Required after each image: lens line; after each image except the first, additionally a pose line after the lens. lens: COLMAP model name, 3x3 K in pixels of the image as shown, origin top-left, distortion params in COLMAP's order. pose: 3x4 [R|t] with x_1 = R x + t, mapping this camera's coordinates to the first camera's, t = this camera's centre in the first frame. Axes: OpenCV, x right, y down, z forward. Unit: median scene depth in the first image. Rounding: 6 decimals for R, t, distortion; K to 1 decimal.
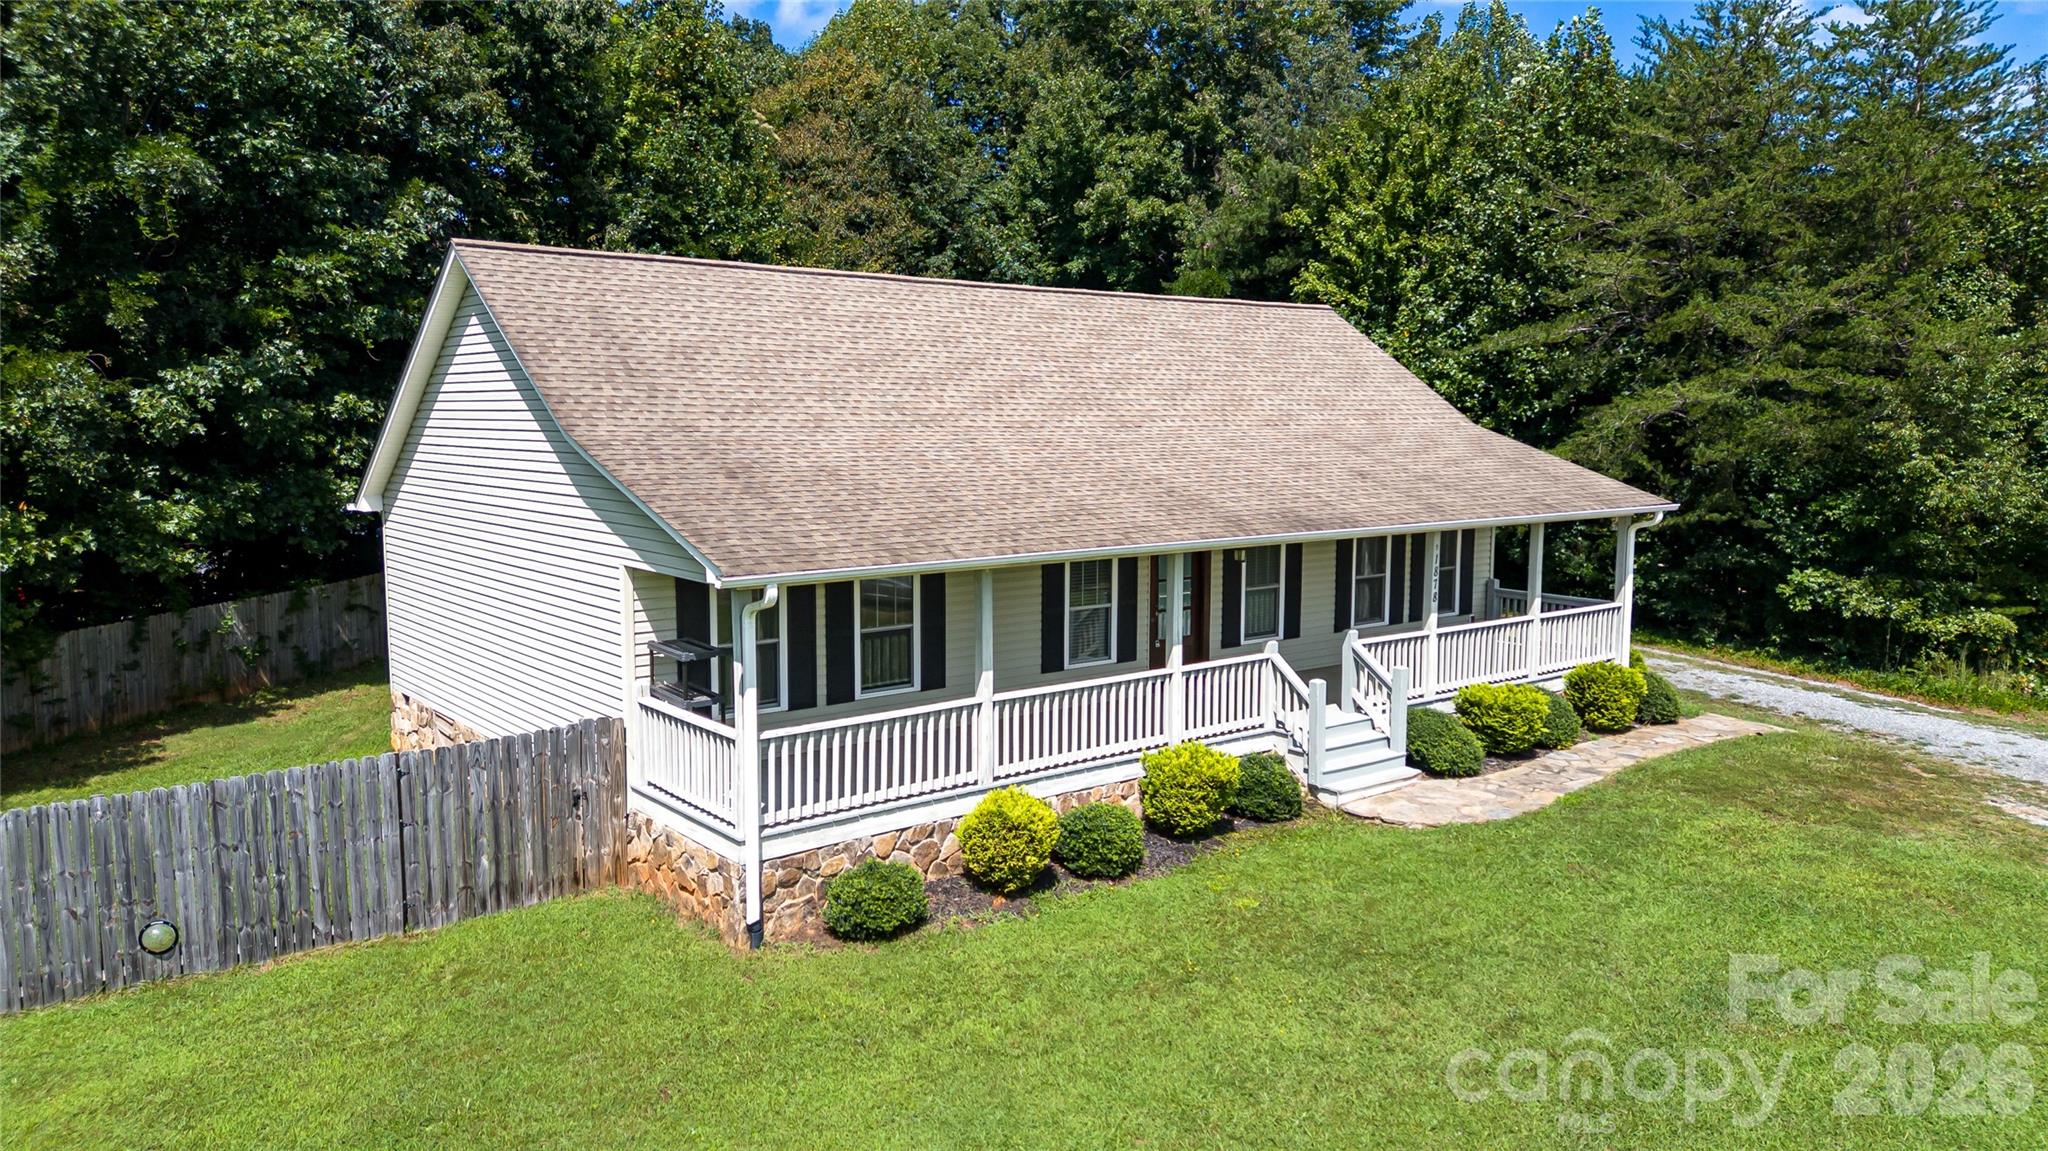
lens RADIAL K [[1424.7, 0, 1028.8], [0, 1424.7, 578.7], [0, 0, 1]] dist [0.033586, -0.001850]
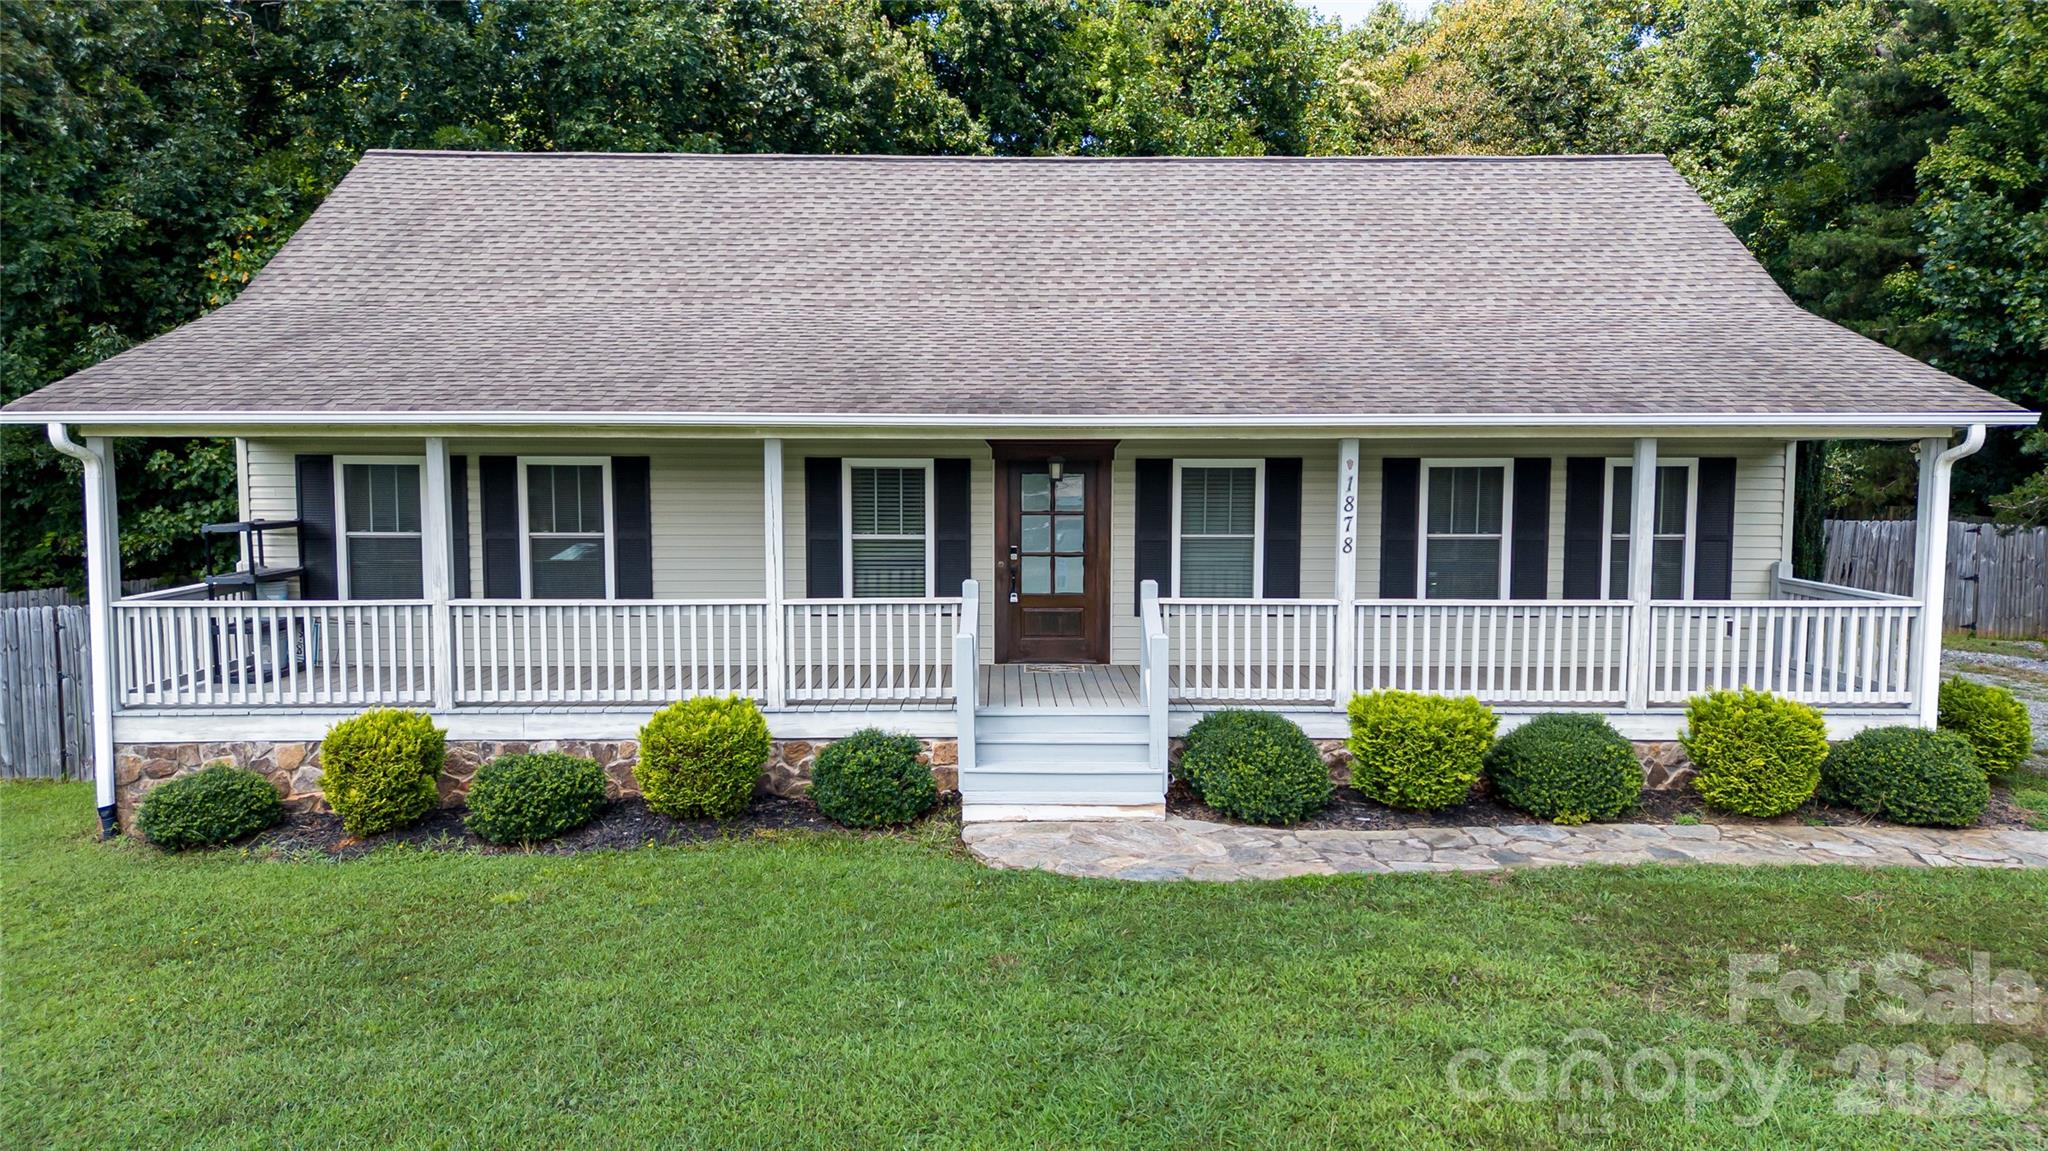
lens RADIAL K [[1424.7, 0, 1019.8], [0, 1424.7, 577.2], [0, 0, 1]] dist [0.033586, -0.001850]
pose [[0.788319, 0.050317, -0.613206, 0.643366], [-0.067135, 0.997734, -0.004437, 0.044904], [0.611593, 0.044665, 0.789910, 0.481594]]
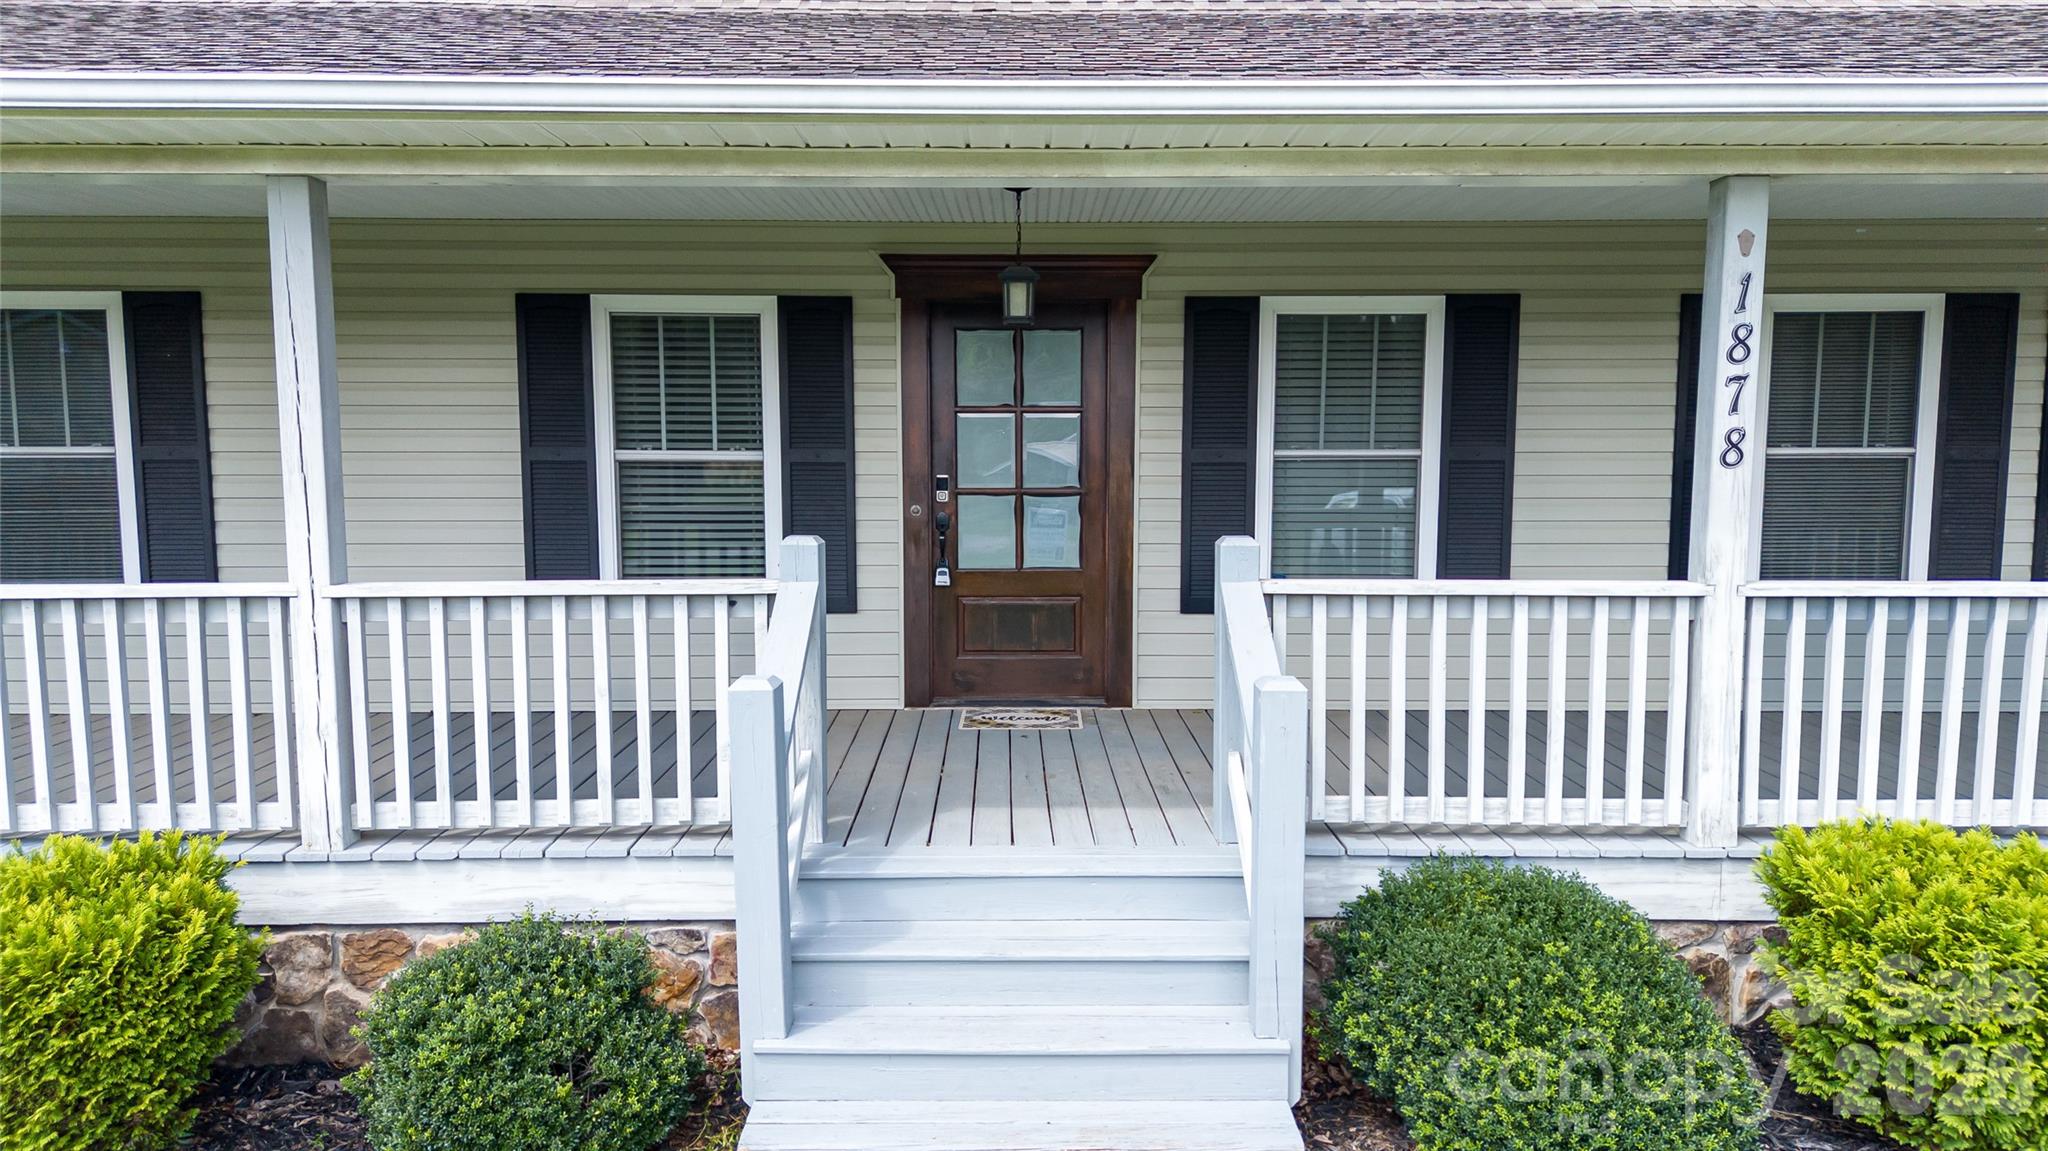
lens RADIAL K [[1424.7, 0, 1029.8], [0, 1424.7, 579.8], [0, 0, 1]] dist [0.033586, -0.001850]
pose [[0.792510, 0.060857, -0.606815, 0.388316], [-0.066220, 0.997713, 0.013575, 0.046849], [0.606253, 0.029425, 0.794727, 0.845032]]
